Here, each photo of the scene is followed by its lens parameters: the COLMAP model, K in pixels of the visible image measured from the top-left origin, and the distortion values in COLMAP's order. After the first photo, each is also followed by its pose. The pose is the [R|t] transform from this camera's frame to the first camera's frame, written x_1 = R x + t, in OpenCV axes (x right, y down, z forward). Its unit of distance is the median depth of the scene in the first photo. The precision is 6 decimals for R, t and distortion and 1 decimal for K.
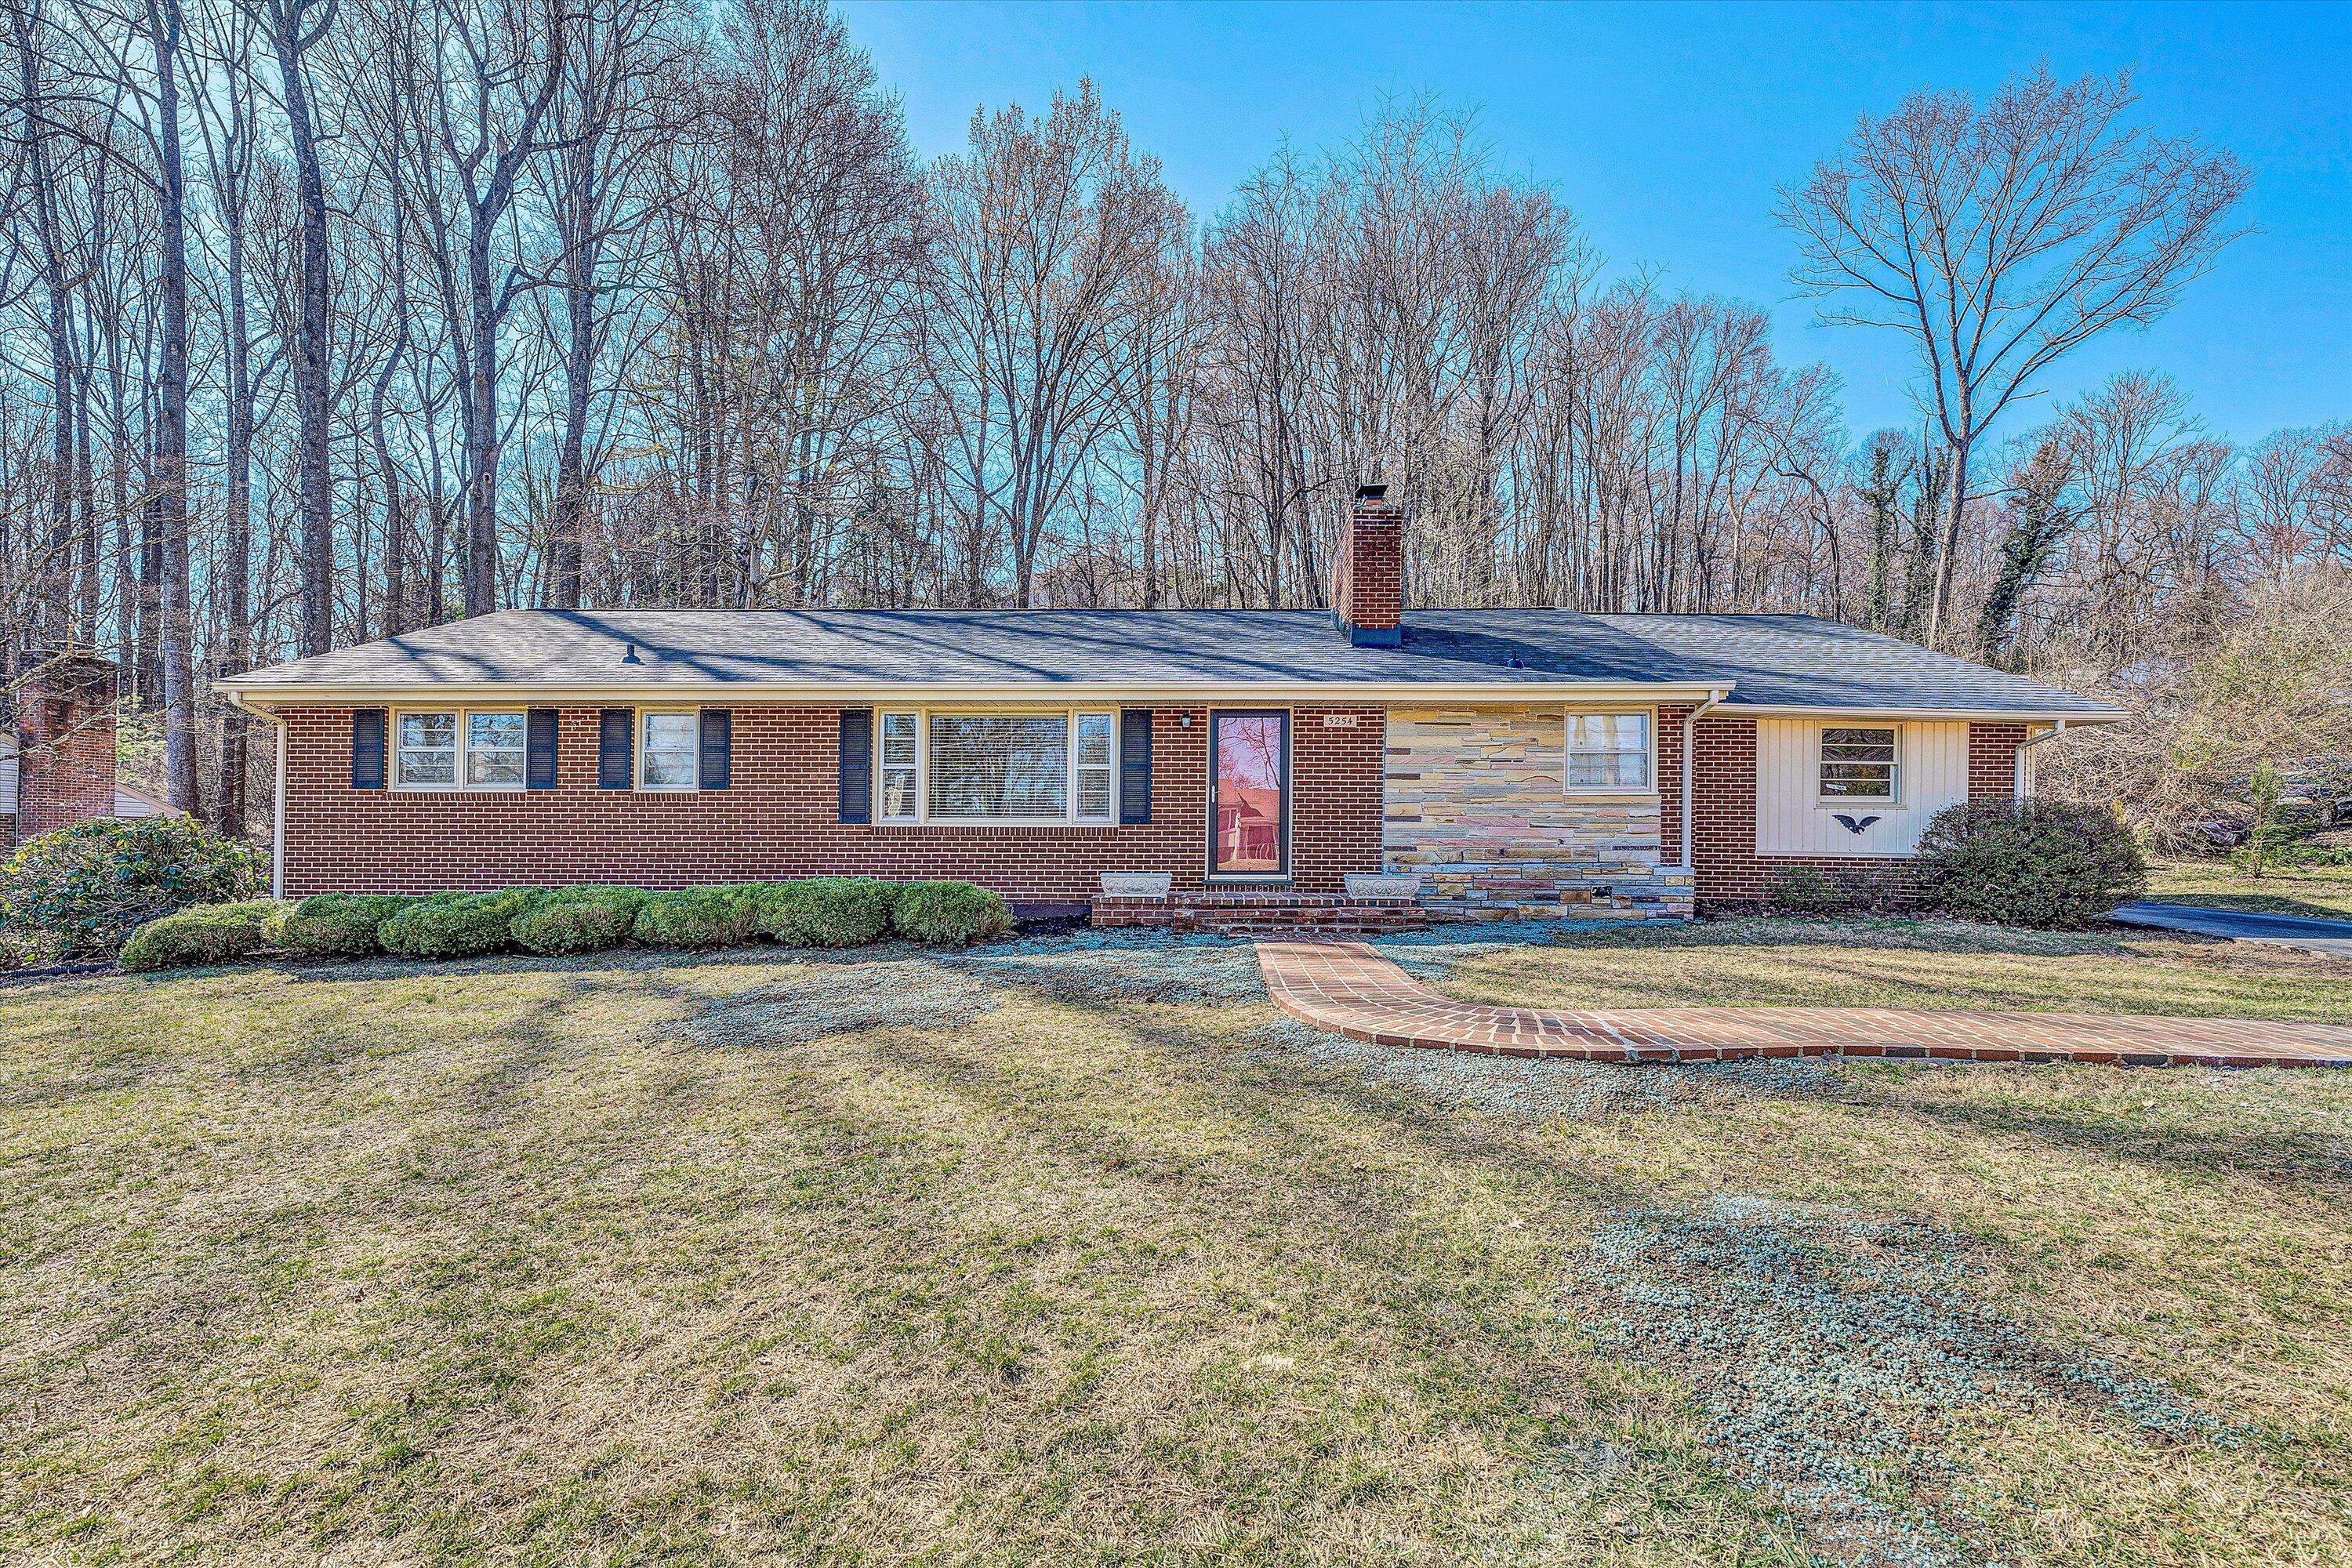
lens RADIAL K [[989.6, 0, 1156.2], [0, 989.6, 796.2], [0, 0, 1]] dist [0.000804, -0.000360]
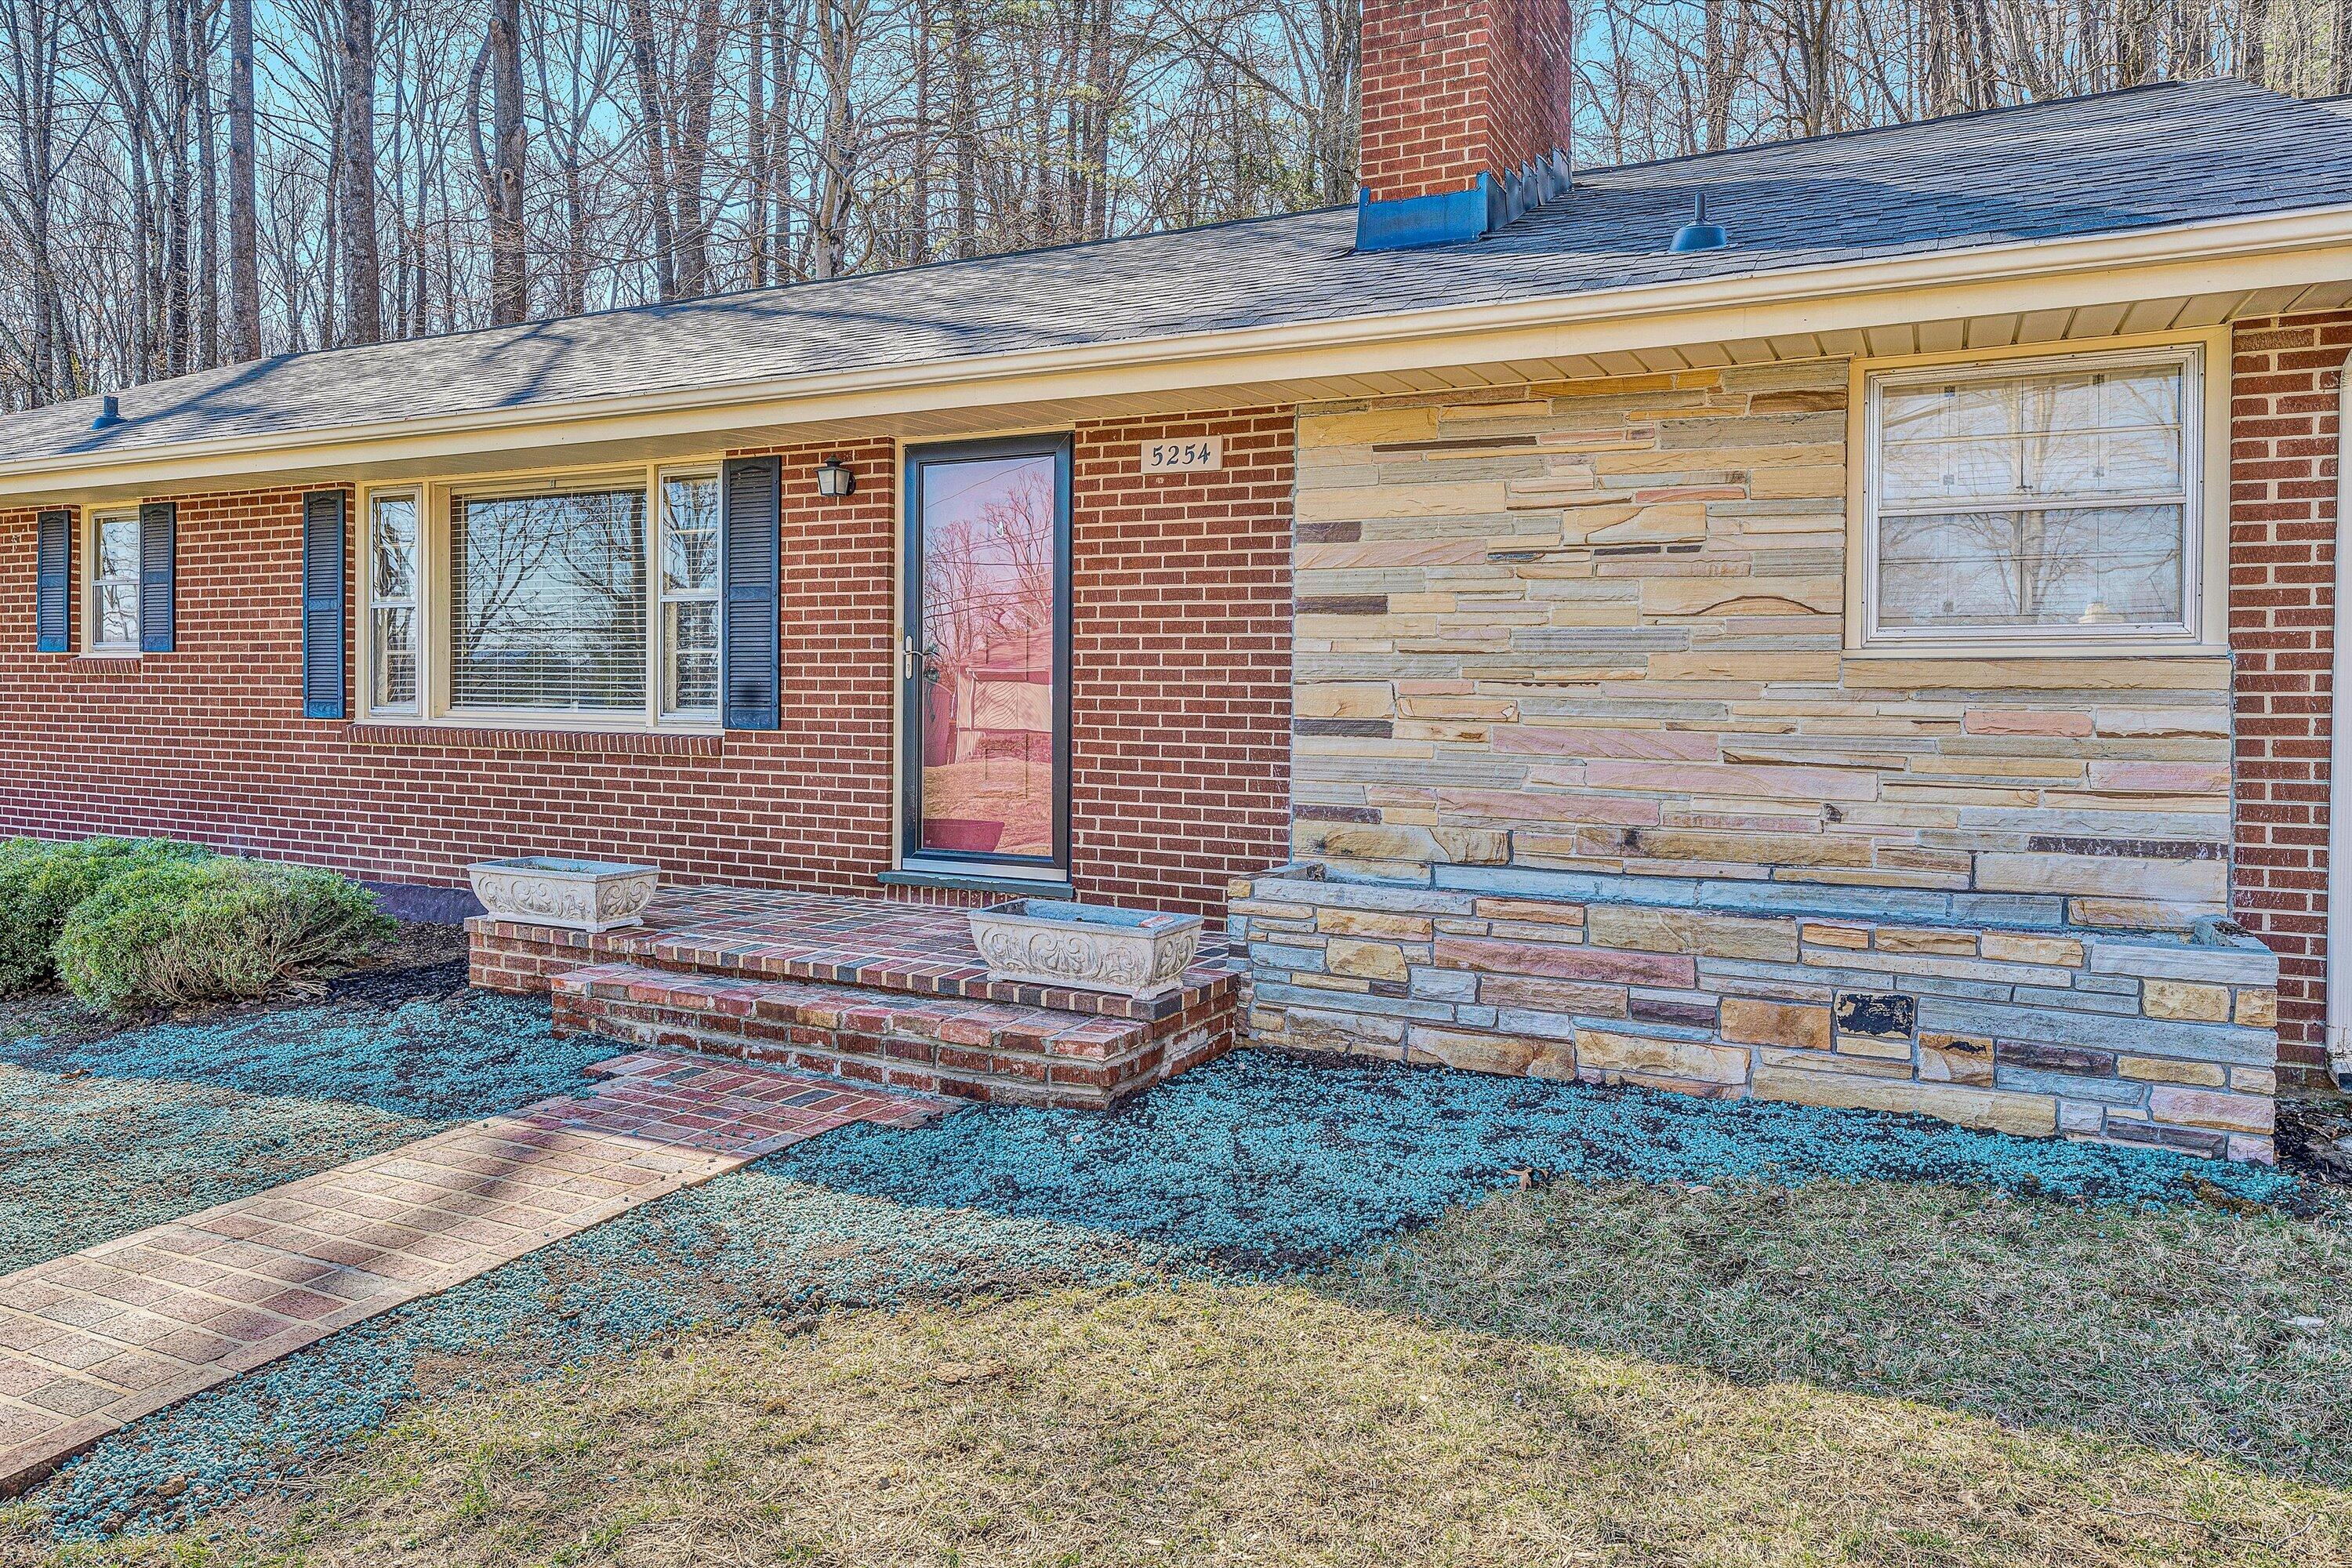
lens RADIAL K [[1554.2, 0, 1154.3], [0, 1554.2, 642.3], [0, 0, 1]] dist [0.002135, 0.005644]
pose [[0.897273, -0.008438, -0.441395, 0.424943], [0.017409, 0.999716, 0.016277, -0.016784], [0.441132, -0.022289, 0.897165, 0.479904]]
